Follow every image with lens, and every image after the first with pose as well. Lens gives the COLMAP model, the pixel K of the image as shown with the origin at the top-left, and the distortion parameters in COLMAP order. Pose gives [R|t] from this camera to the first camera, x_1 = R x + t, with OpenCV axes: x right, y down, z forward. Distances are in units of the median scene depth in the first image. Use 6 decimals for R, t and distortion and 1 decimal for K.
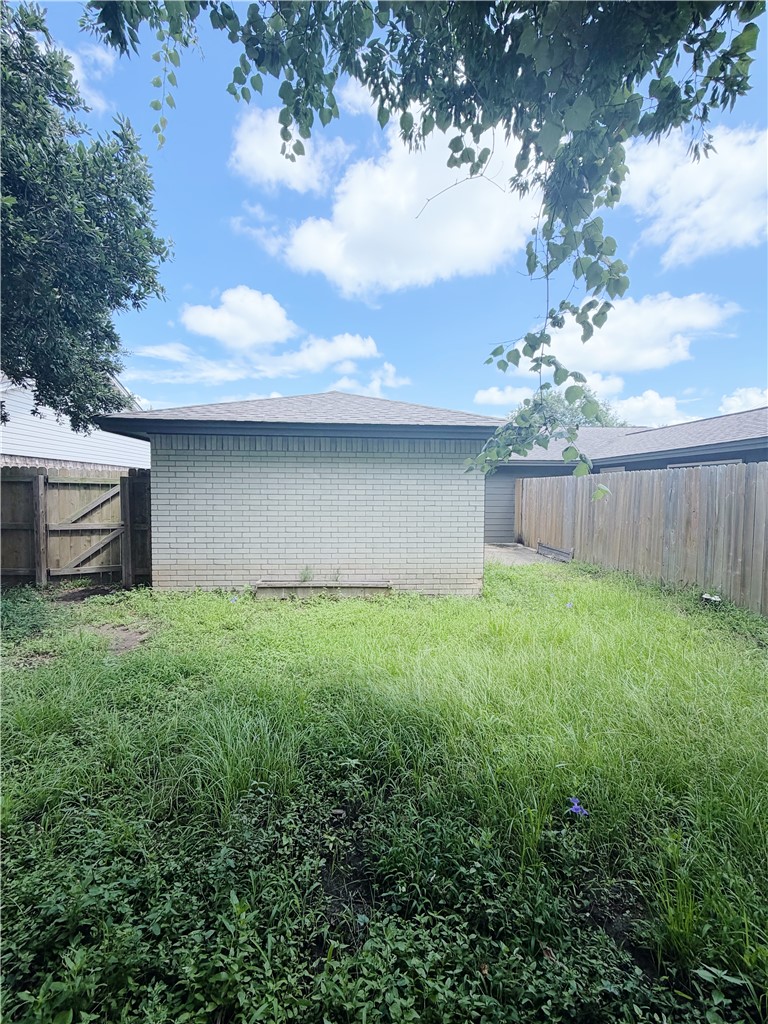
lens RADIAL K [[427.8, 0, 384.0], [0, 427.8, 512.0], [0, 0, 1]] dist [-0.000659, -0.000108]
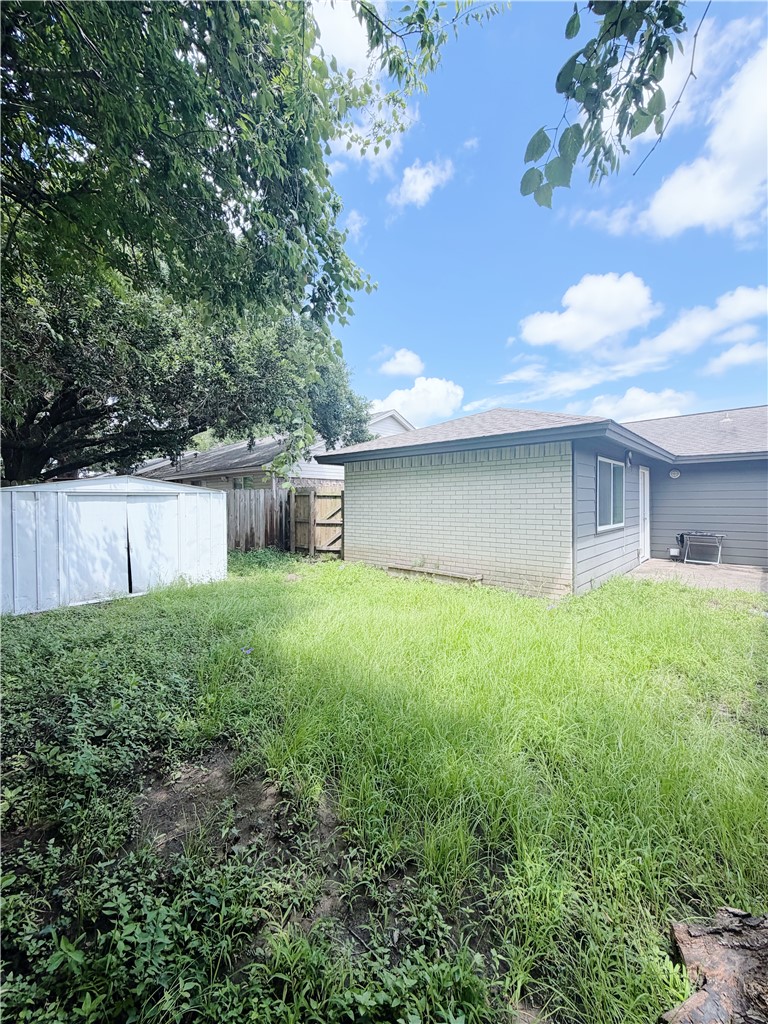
lens RADIAL K [[427.8, 0, 384.0], [0, 427.8, 512.0], [0, 0, 1]] dist [-0.000659, -0.000108]
pose [[0.671017, 0.006283, -0.741415, 0.667789], [-0.014370, 0.999886, -0.004533, 0.002772], [0.741303, 0.013696, 0.671031, 0.051848]]
